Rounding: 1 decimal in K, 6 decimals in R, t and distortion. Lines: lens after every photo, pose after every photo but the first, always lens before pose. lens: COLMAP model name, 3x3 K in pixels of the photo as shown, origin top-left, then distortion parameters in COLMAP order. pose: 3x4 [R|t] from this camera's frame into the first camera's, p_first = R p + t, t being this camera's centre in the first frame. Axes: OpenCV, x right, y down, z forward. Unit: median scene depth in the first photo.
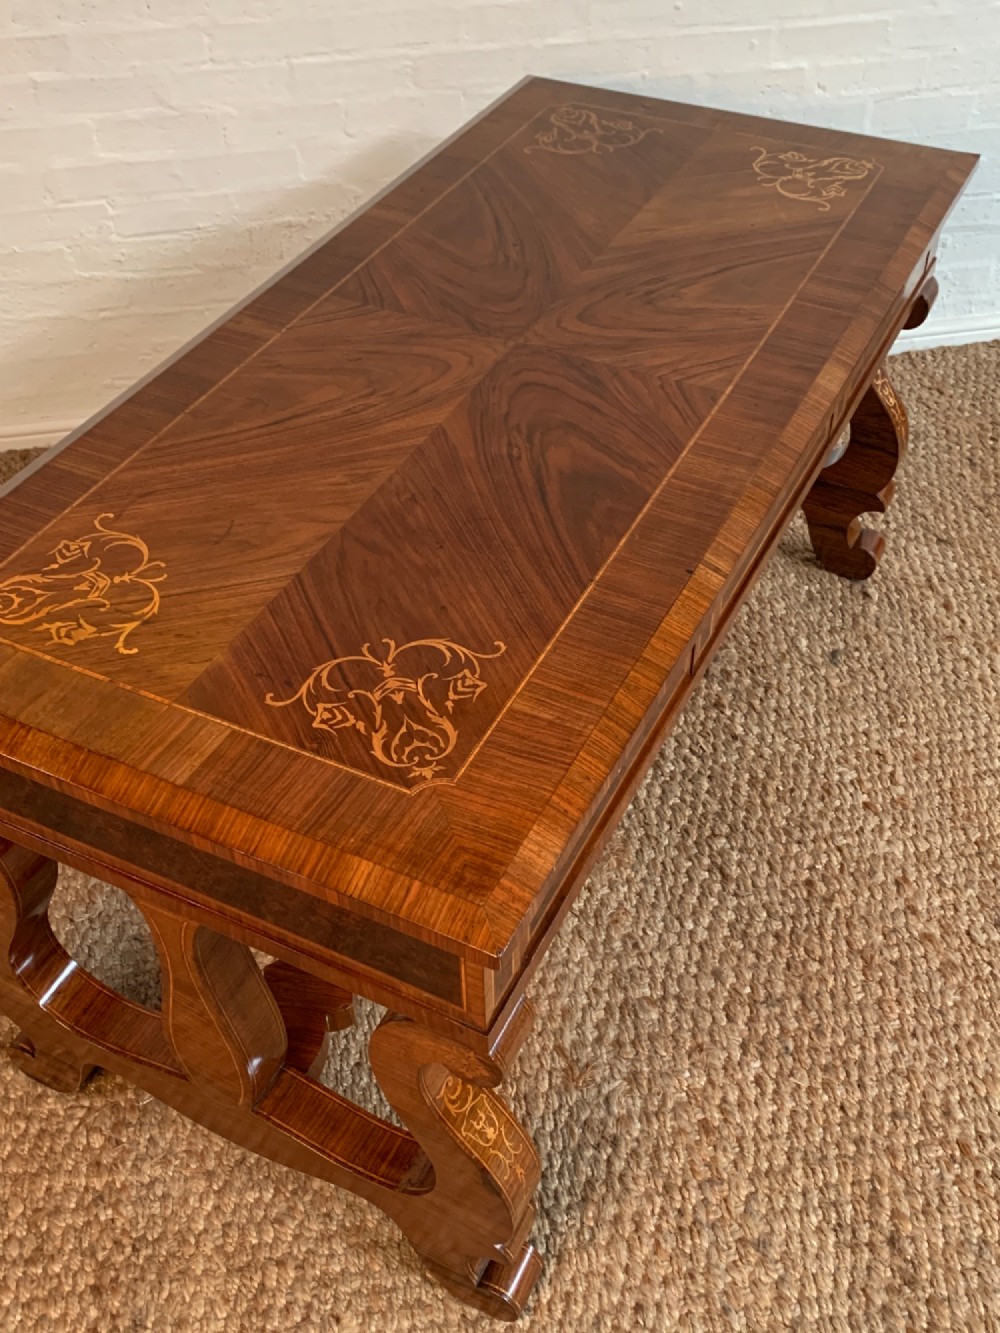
lens RADIAL K [[1373.6, 0, 498.0], [0, 1373.6, 644.0], [0, 0, 1]] dist [0.009063, 0.000000]
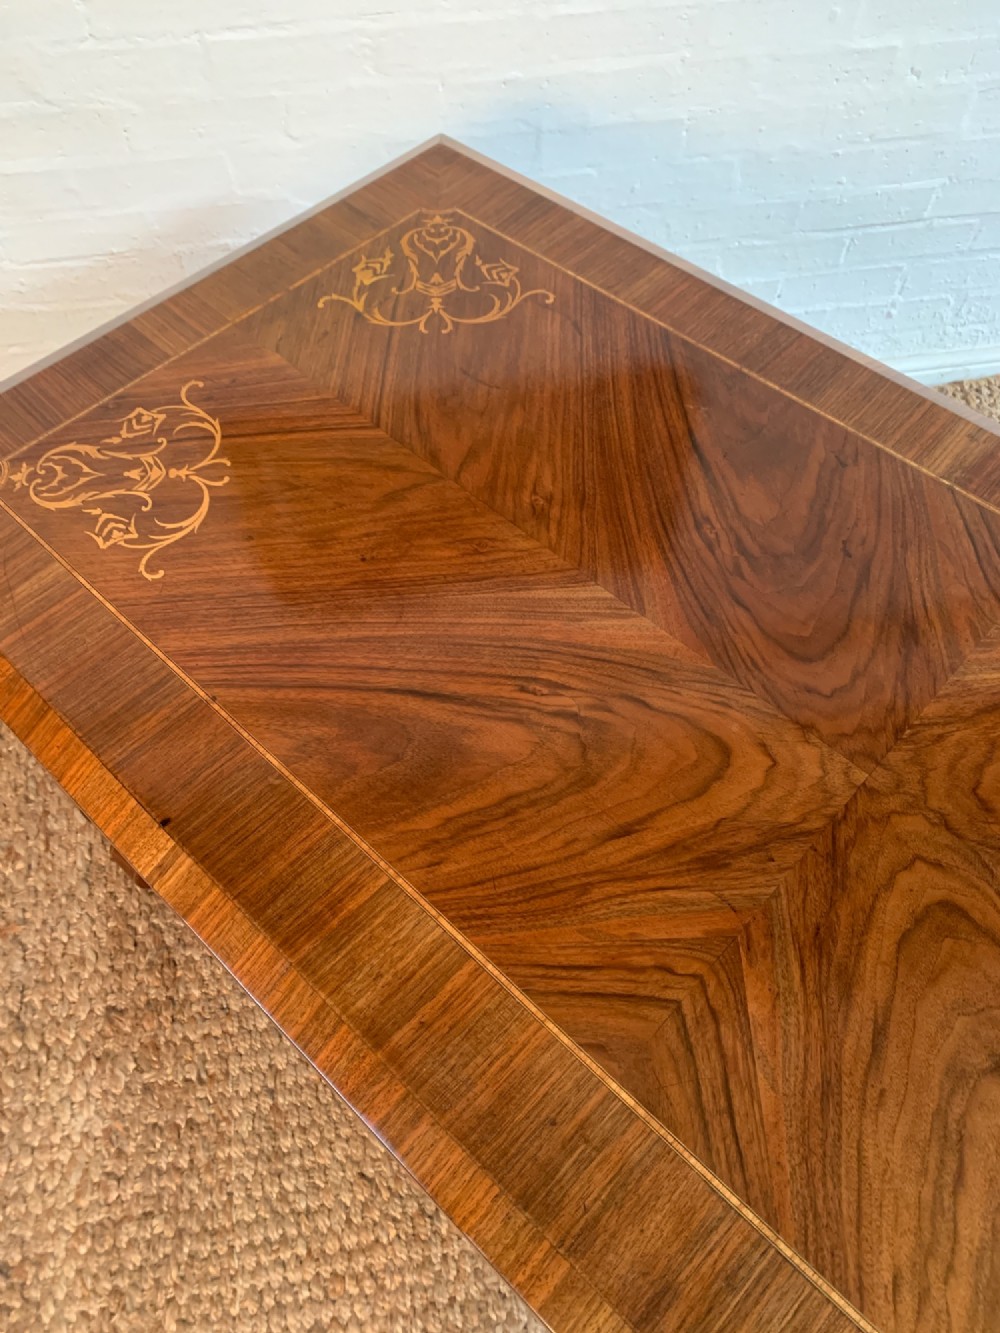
lens RADIAL K [[1027.2, 0, 499.2], [0, 1027.2, 651.2], [0, 0, 1]] dist [0.021134, -0.024544]
pose [[0.999375, 0.030982, -0.017039, 0.031618], [-0.026296, 0.973400, 0.227598, -0.285748], [0.023637, -0.227008, 0.973606, 0.480790]]
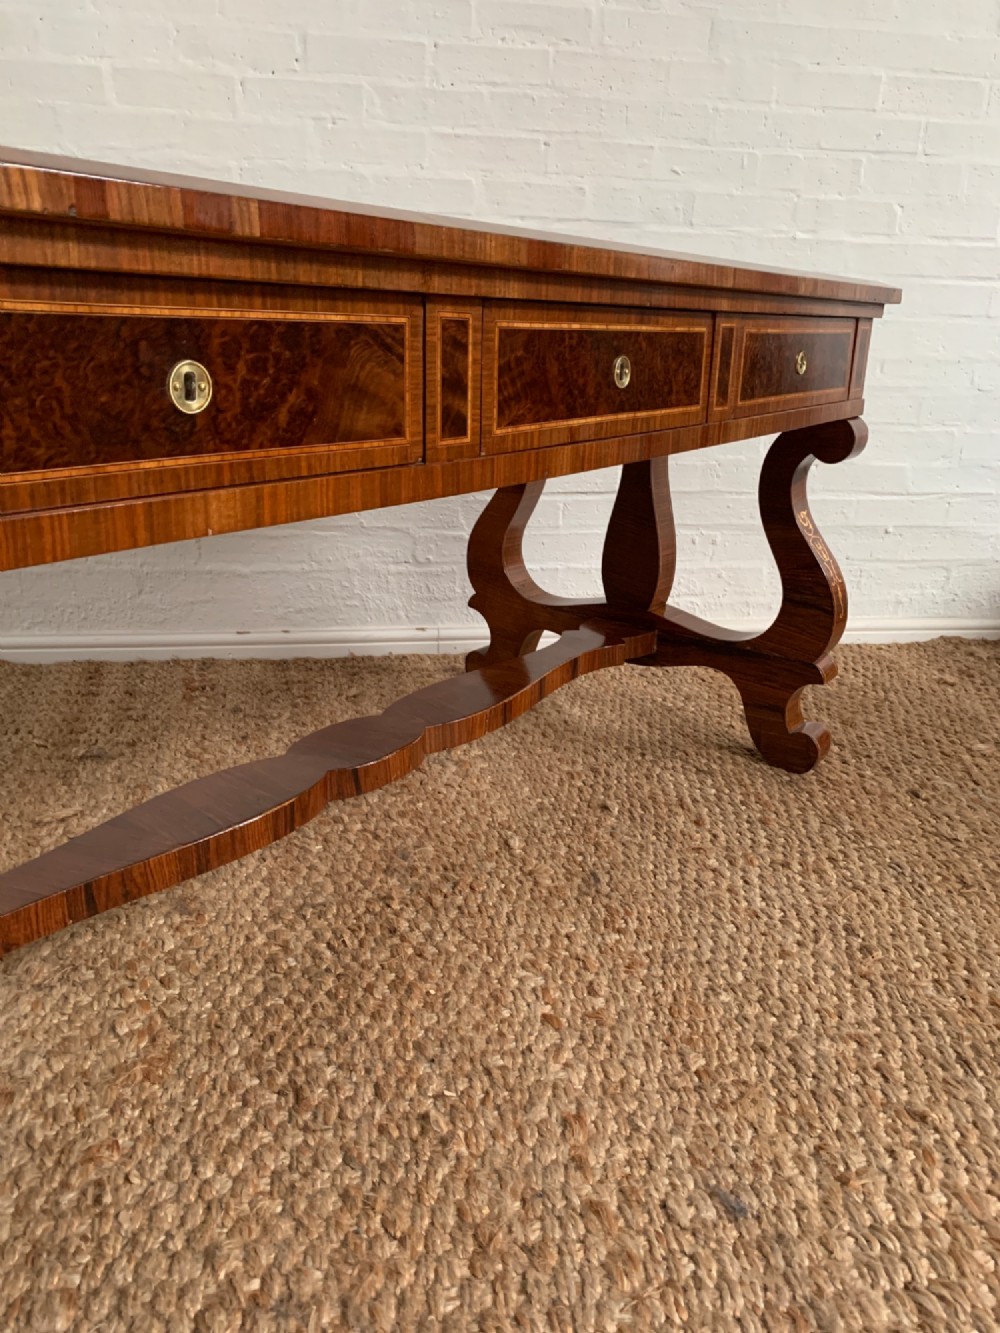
lens RADIAL K [[1027.2, 0, 501.7], [0, 1027.2, 643.3], [0, 0, 1]] dist [0.021134, -0.024544]
pose [[0.998797, 0.047763, -0.011145, 0.255423], [-0.047986, 0.904660, -0.423425, 0.176138], [-0.010142, 0.423450, 0.905863, 0.476137]]
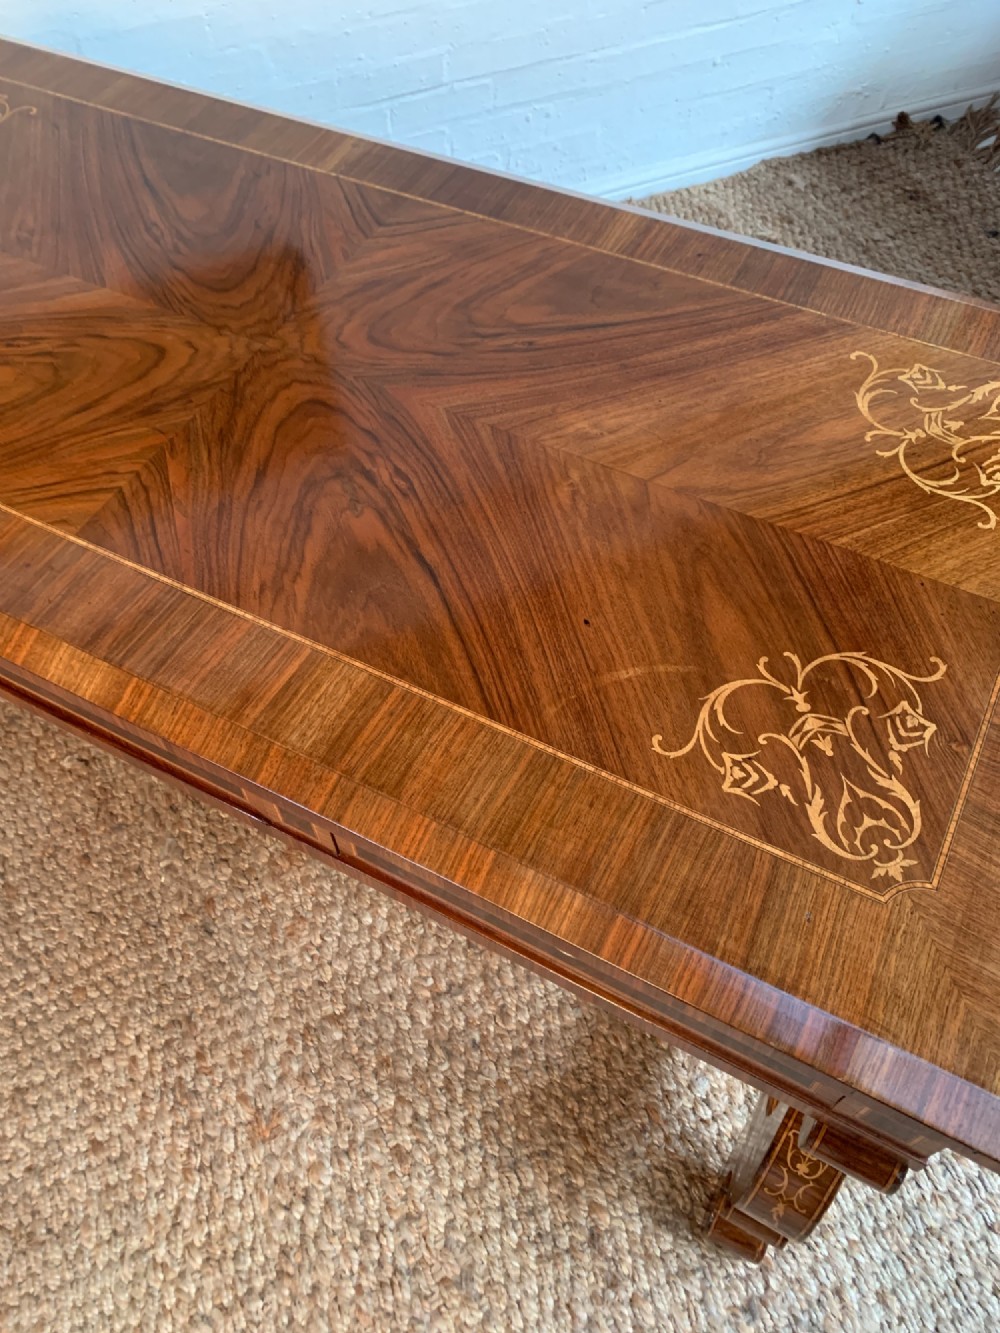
lens RADIAL K [[1027.2, 0, 502.8], [0, 1027.2, 653.9], [0, 0, 1]] dist [0.021134, -0.024544]
pose [[0.971346, -0.194056, 0.137220, 0.164566], [0.161591, 0.962603, 0.217448, -0.118402], [-0.174286, -0.189044, 0.966378, 0.299465]]
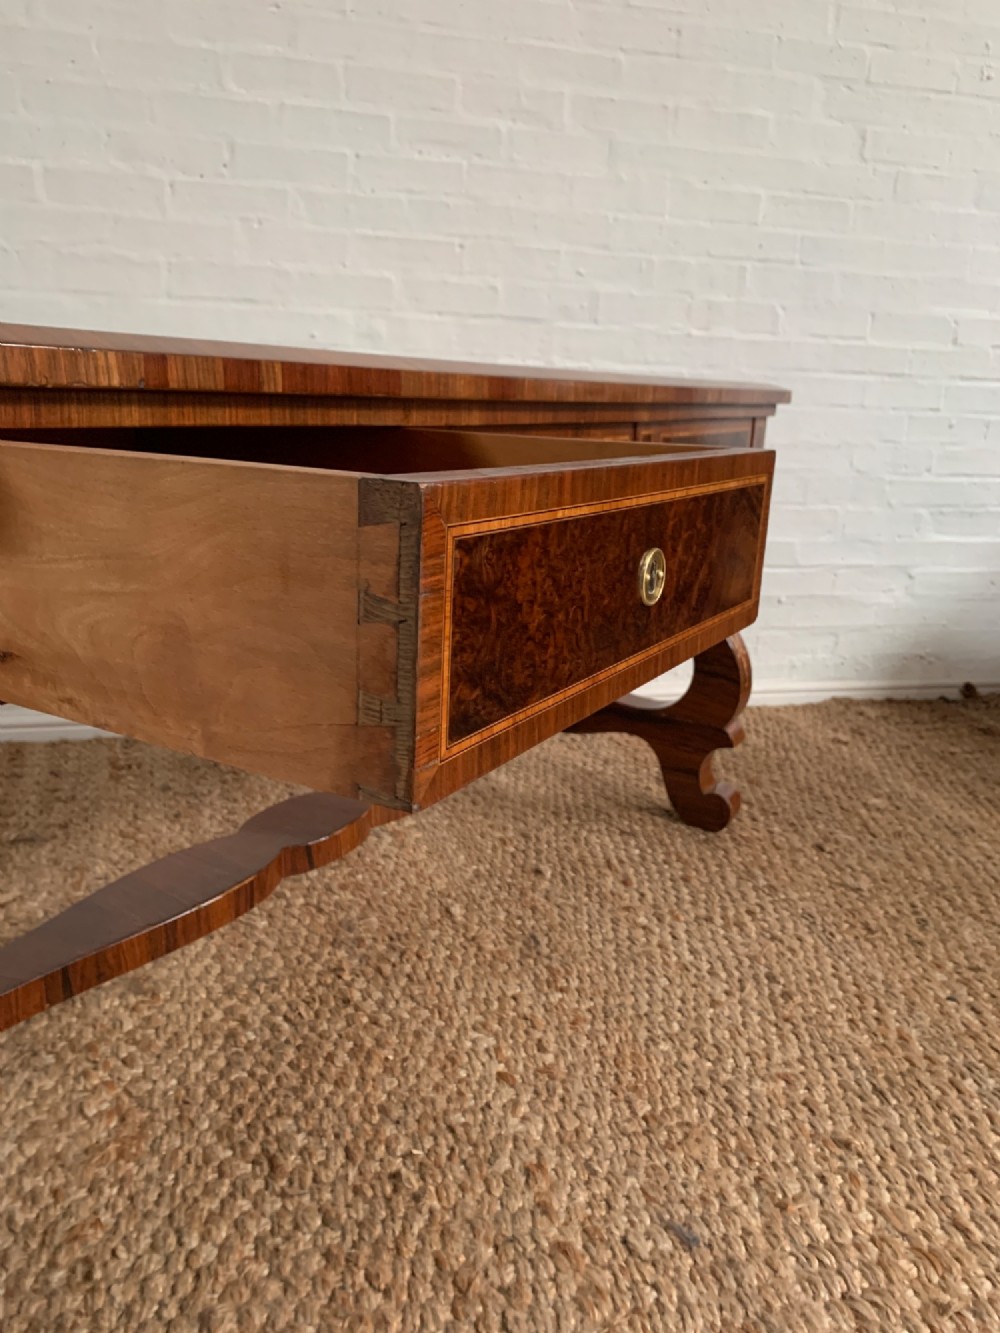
lens RADIAL K [[1027.2, 0, 502.4], [0, 1027.2, 649.5], [0, 0, 1]] dist [0.021134, -0.024544]
pose [[0.995680, 0.029726, 0.087961, 0.224987], [0.015469, 0.881014, -0.472836, 0.186751], [-0.091551, 0.472154, 0.876749, 0.431889]]
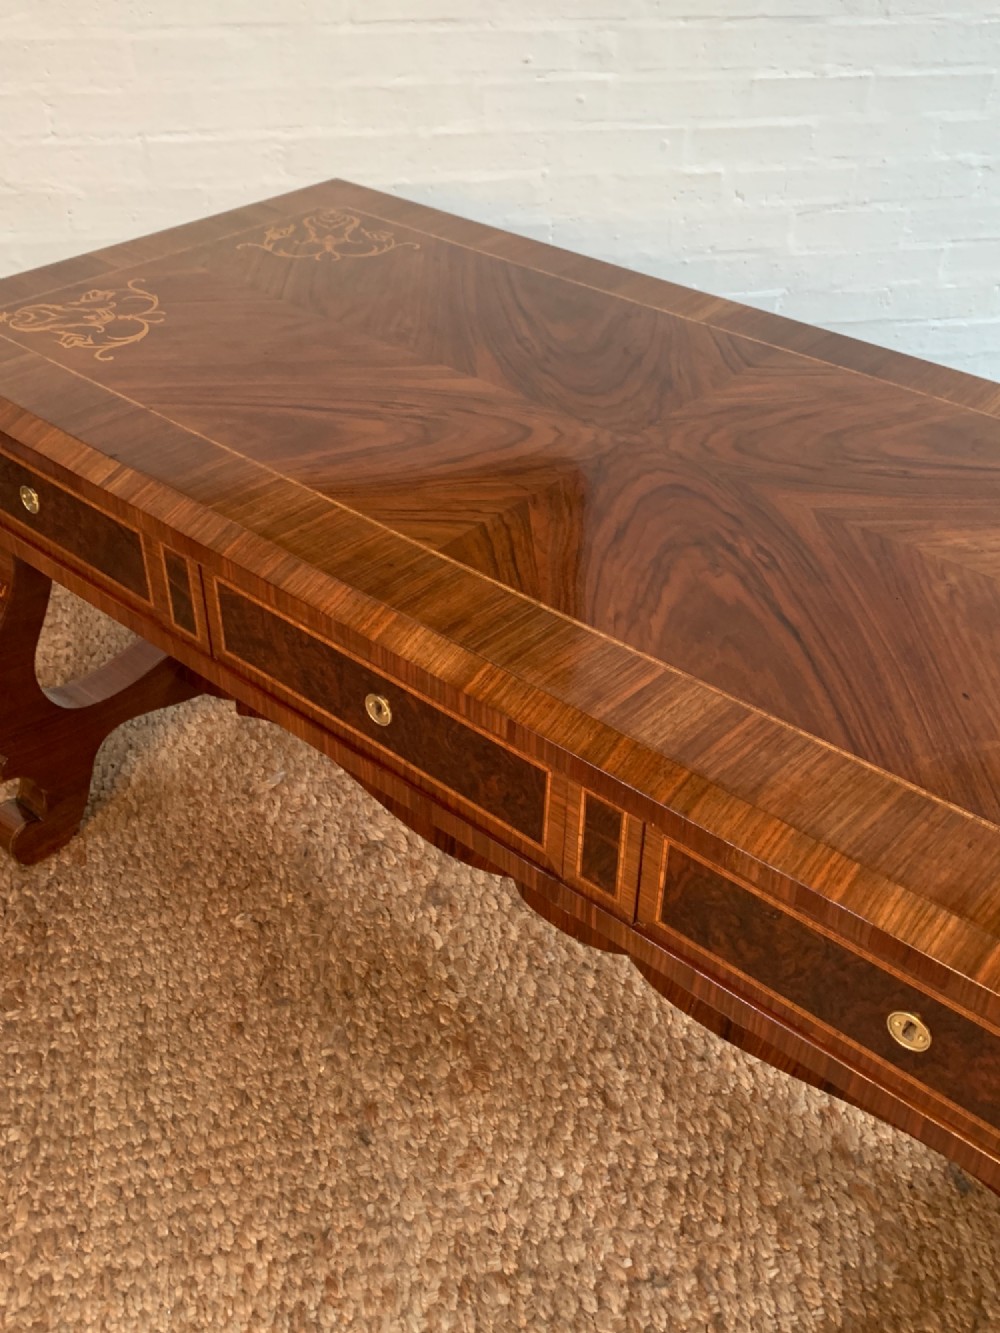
lens RADIAL K [[1332.9, 0, 494.4], [0, 1332.9, 651.3], [0, 0, 1]] dist [0.009092, 0.000000]
pose [[0.999396, 0.023904, 0.025211, 0.074752], [-0.020924, 0.993432, -0.112492, -0.001769], [-0.027734, 0.111897, 0.993333, 0.208712]]
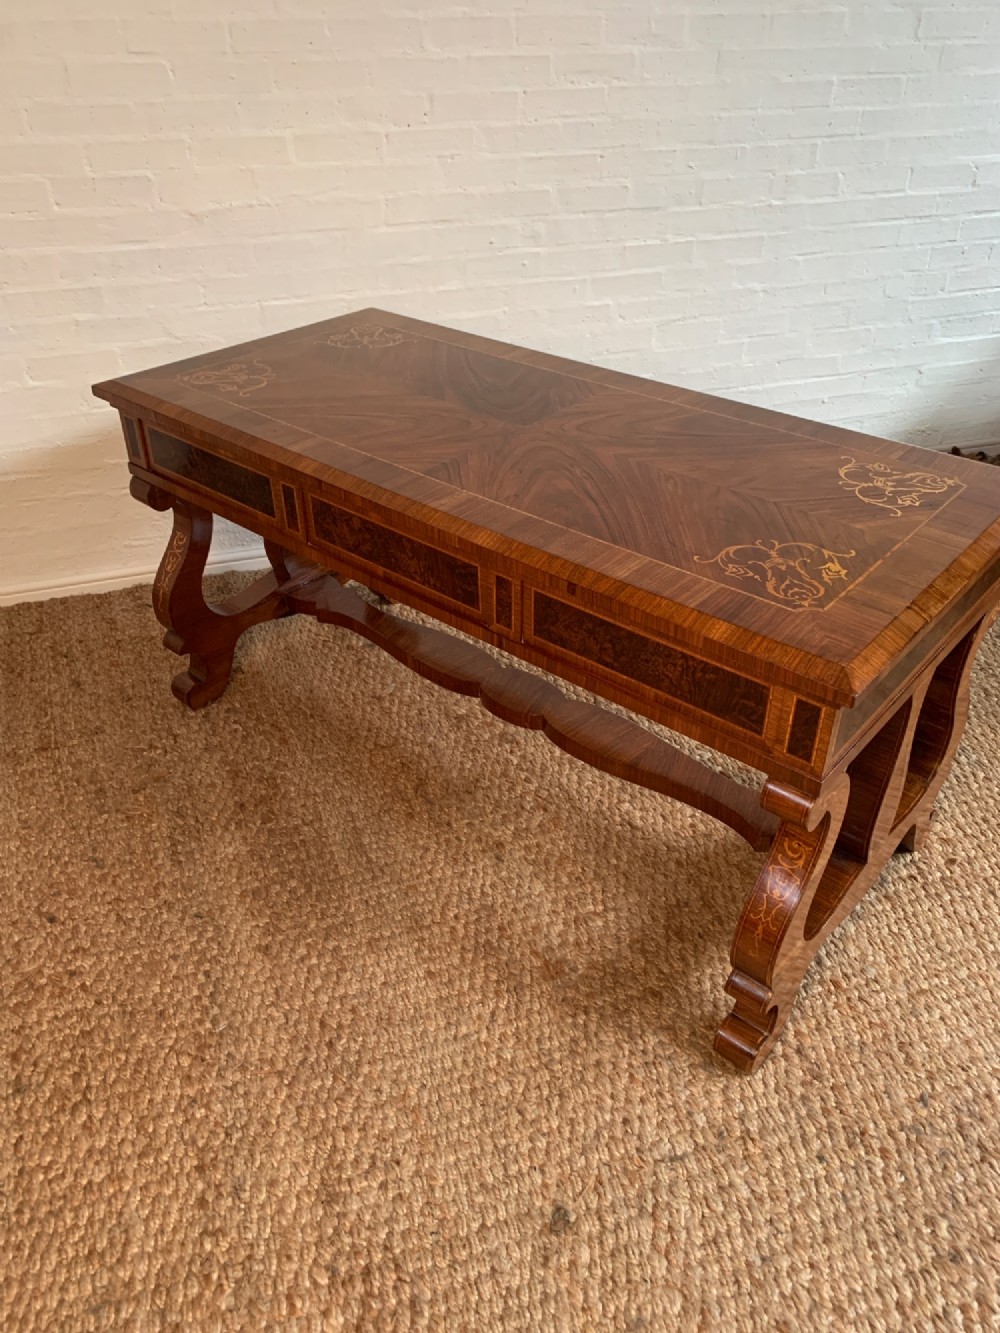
lens RADIAL K [[1027.2, 0, 500.7], [0, 1027.2, 649.6], [0, 0, 1]] dist [0.021134, -0.024544]
pose [[0.988514, -0.072555, 0.132574, -0.089447], [0.092494, 0.984191, -0.151038, 0.137266], [-0.119520, 0.161566, 0.979598, -0.020180]]
